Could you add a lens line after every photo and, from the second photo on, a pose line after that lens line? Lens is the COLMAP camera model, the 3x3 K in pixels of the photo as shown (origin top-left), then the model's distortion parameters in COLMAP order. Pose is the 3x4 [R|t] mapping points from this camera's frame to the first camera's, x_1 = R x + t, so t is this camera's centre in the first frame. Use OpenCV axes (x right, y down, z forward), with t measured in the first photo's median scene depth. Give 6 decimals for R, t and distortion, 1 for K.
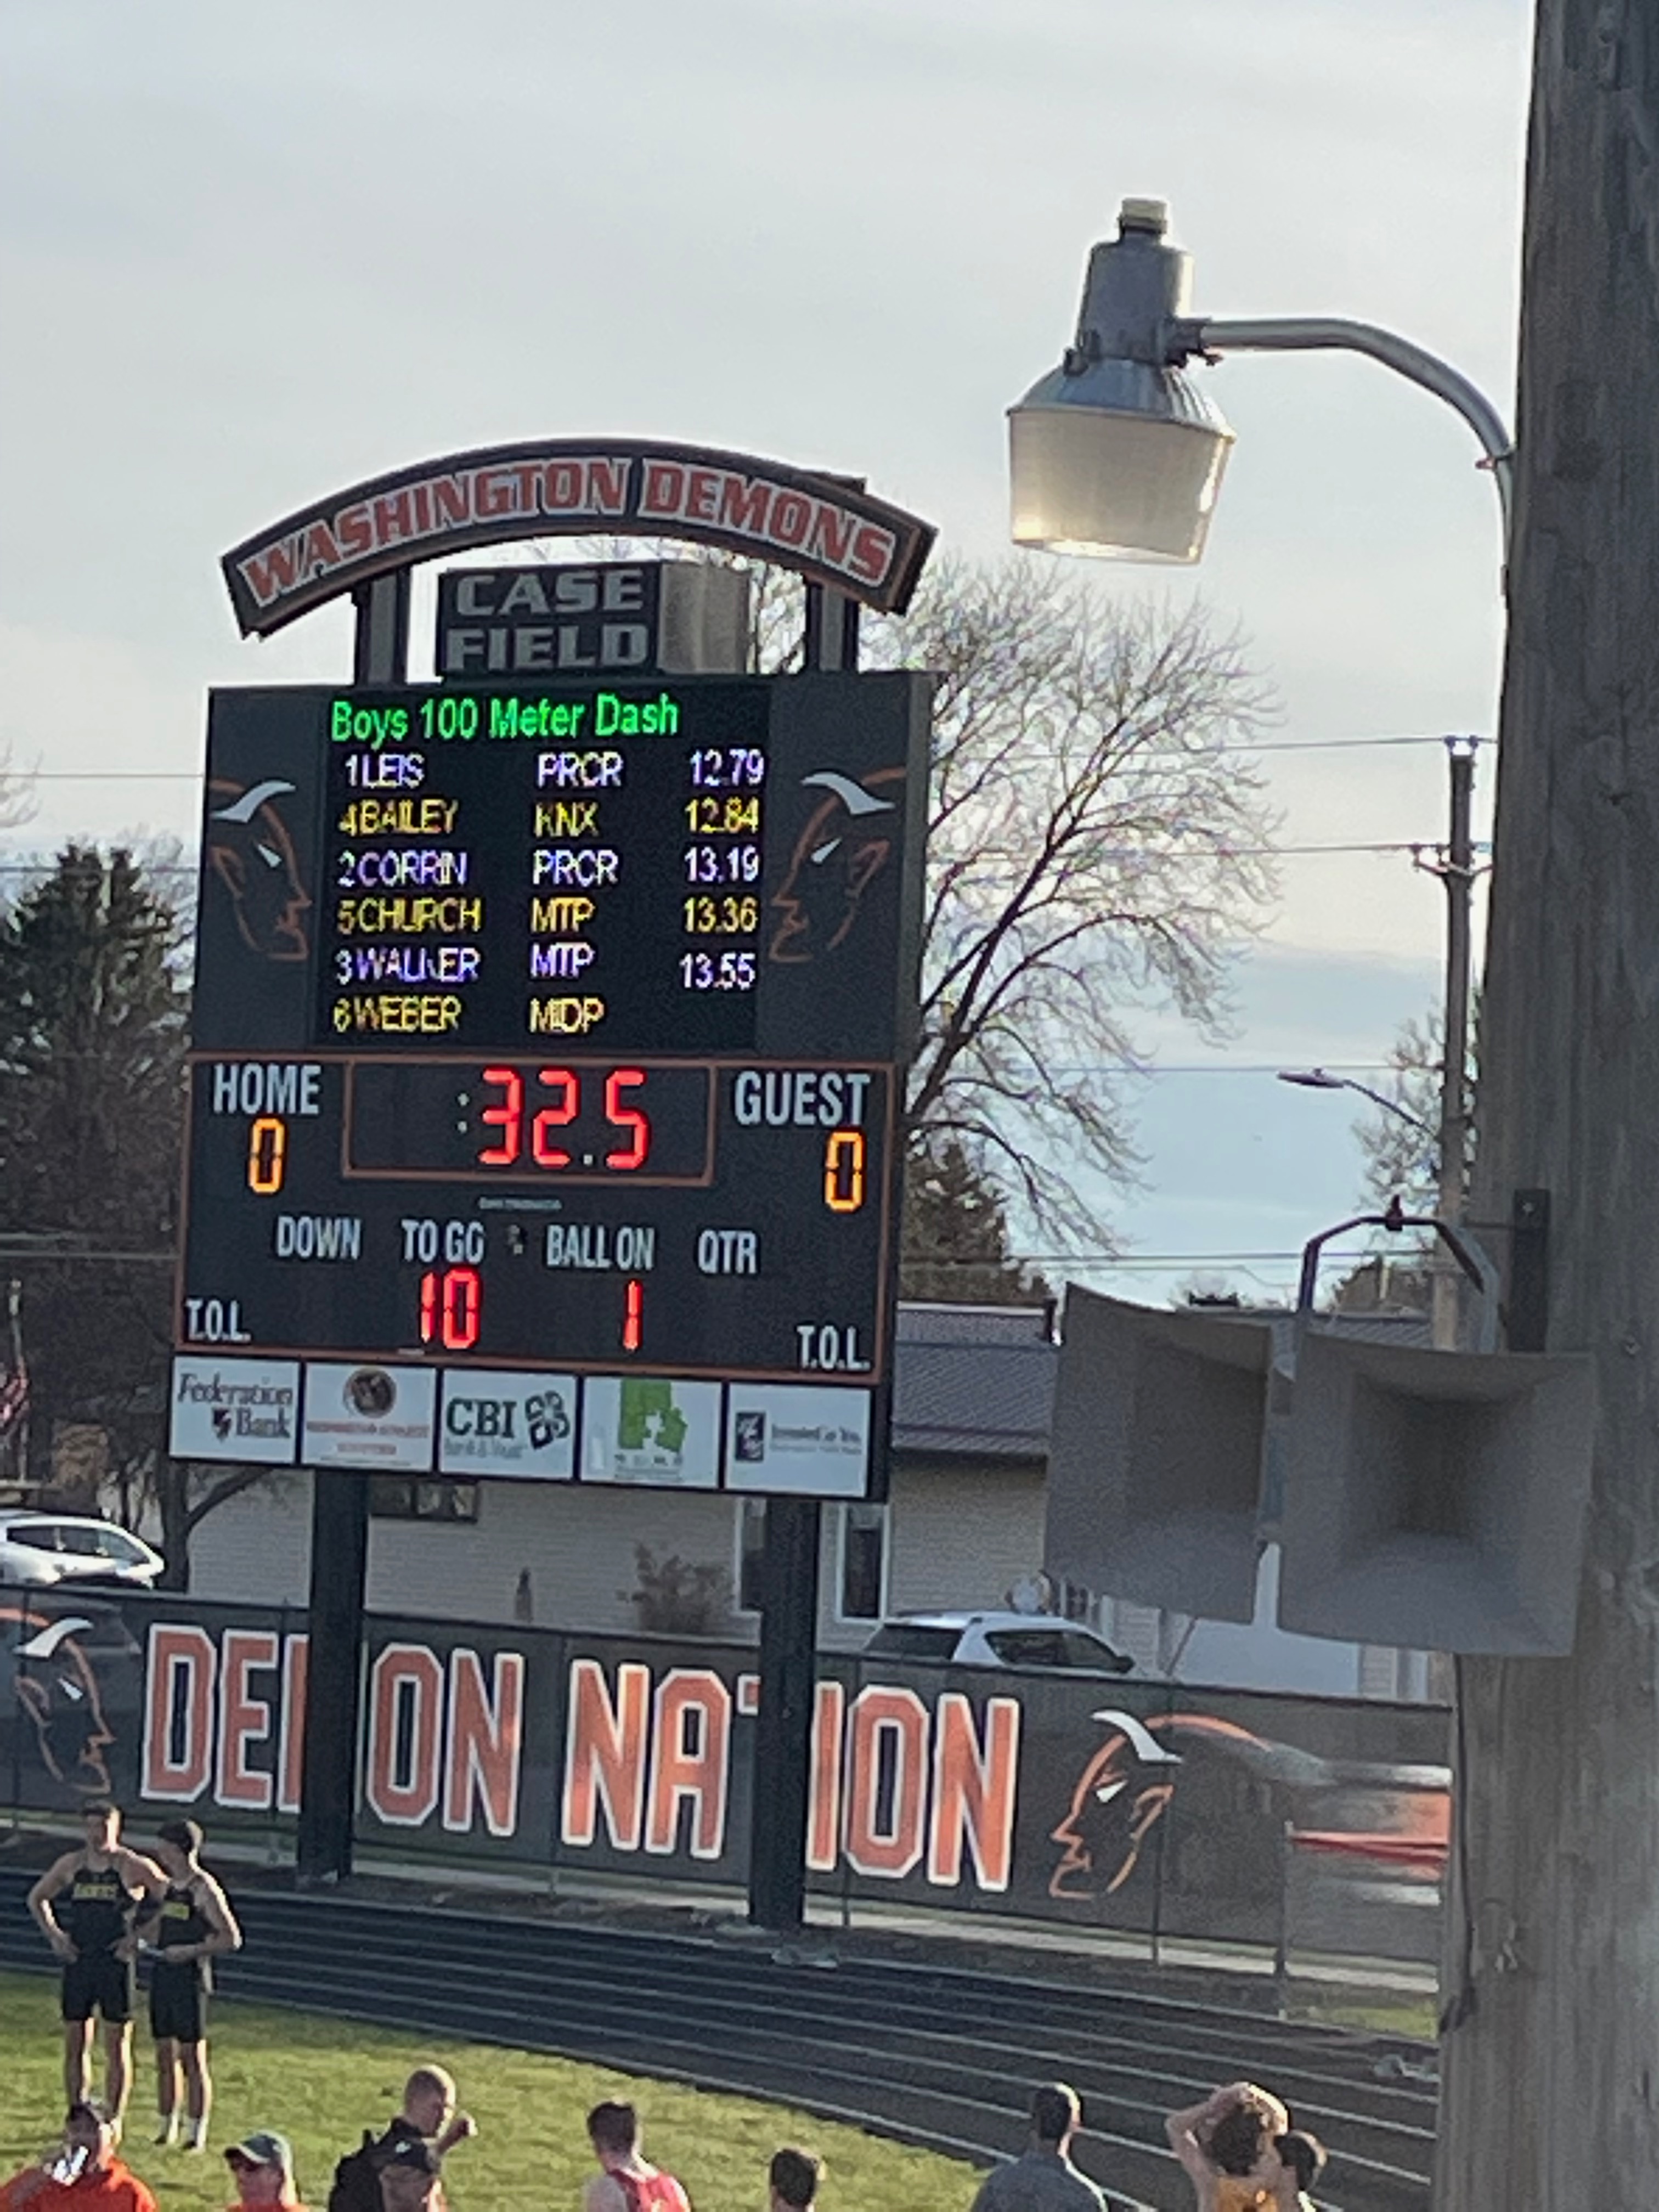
lens RADIAL K [[8592.0, 0, 832.8], [0, 8592.0, 1102.4], [0, 0, 1]] dist [0.163515, 0.000000]
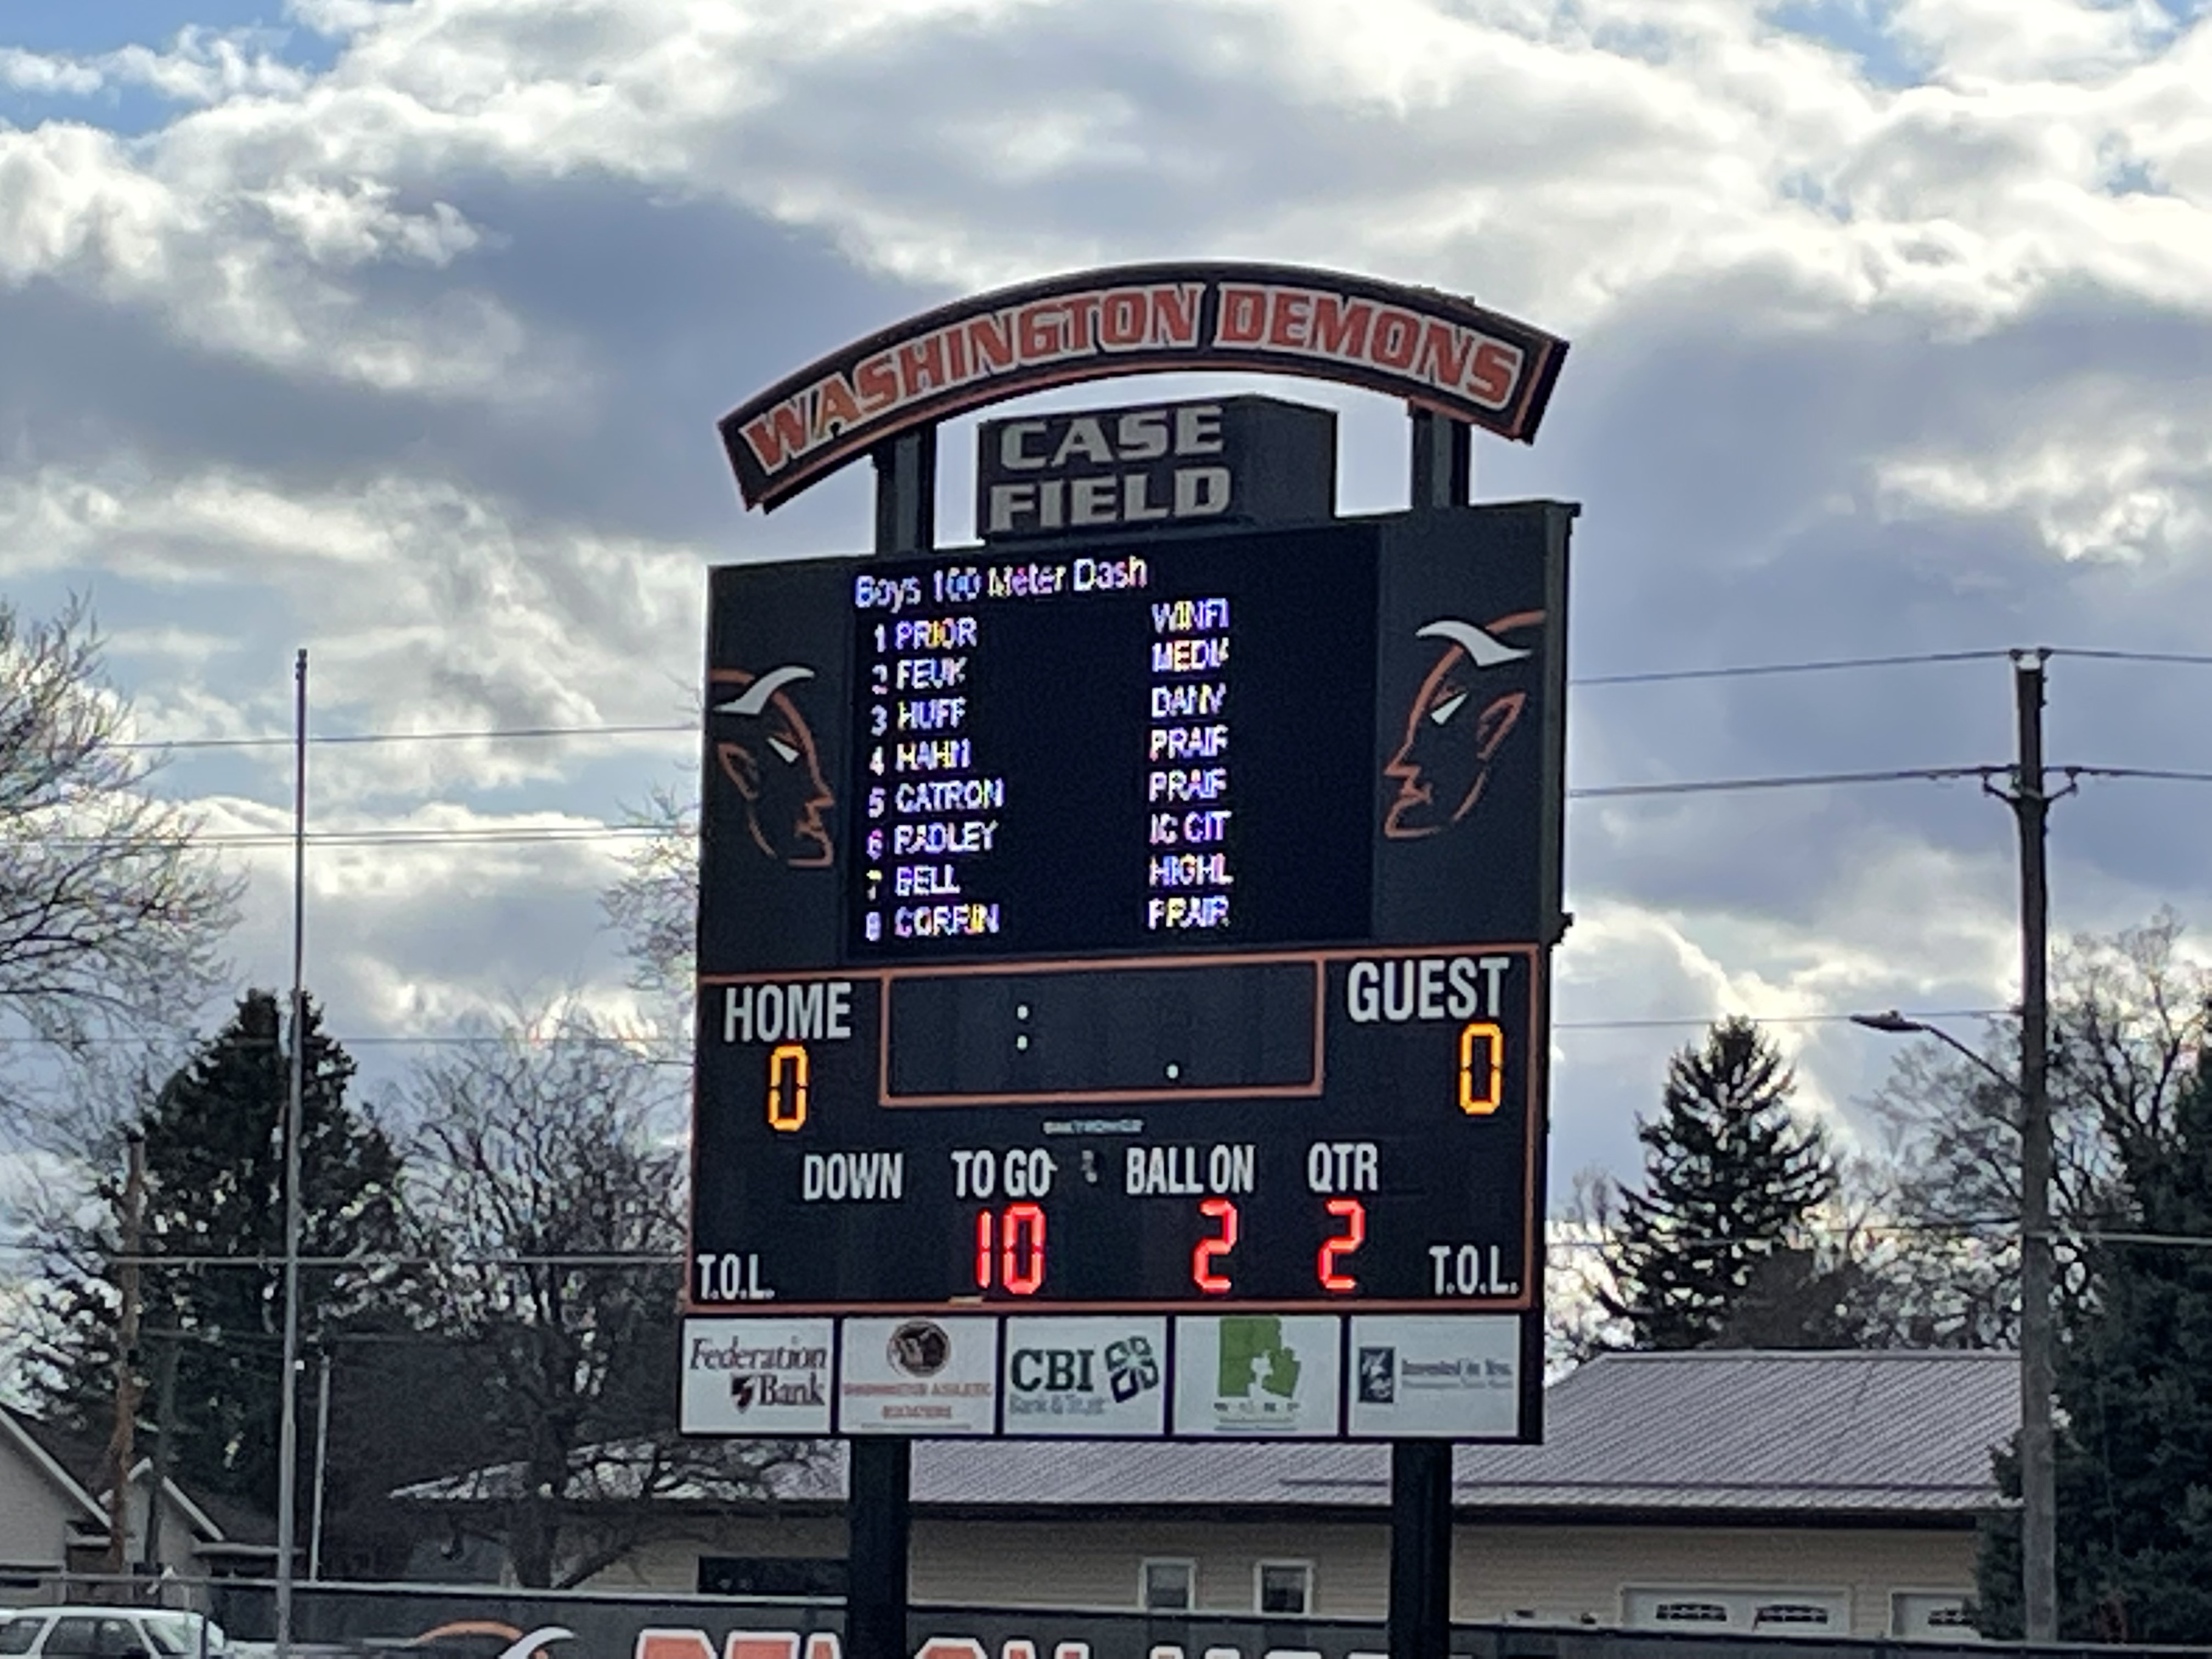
lens RADIAL K [[8592.0, 0, 1115.7], [0, 8592.0, 824.2], [0, 0, 1]] dist [0.163515, 0.000000]
pose [[0.999145, -0.017438, 0.037496, -0.066212], [0.019874, 0.997649, -0.065586, 0.038604], [-0.036264, 0.066276, 0.997142, 0.116752]]
